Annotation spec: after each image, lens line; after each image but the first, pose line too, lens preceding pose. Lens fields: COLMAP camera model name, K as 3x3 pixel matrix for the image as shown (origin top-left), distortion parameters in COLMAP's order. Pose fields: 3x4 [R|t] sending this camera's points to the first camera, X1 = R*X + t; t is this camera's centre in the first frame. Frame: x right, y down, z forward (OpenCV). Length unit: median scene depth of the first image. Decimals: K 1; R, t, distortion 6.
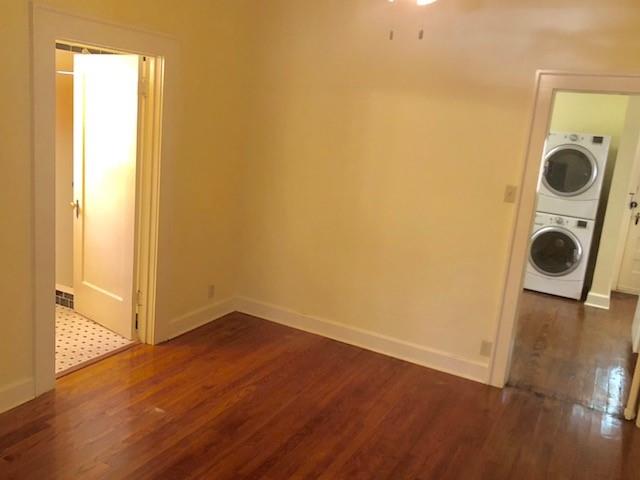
lens RADIAL K [[595.3, 0, 320.0], [0, 595.3, 240.0], [0, 0, 1]] dist [0.081618, -0.129283]
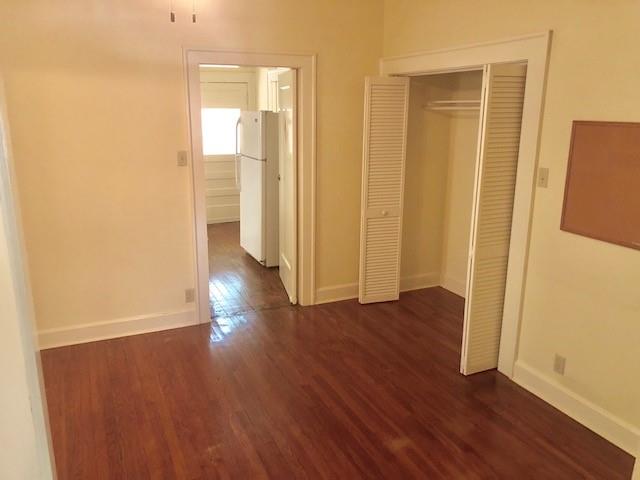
lens RADIAL K [[522.6, 0, 342.3], [0, 522.6, 238.9], [0, 0, 1]] dist [-0.008332, -0.002924]
pose [[0.605732, -0.287408, 0.741947, -0.297259], [0.221000, 0.956564, 0.190118, -0.056014], [-0.764361, 0.048809, 0.642938, 0.150115]]
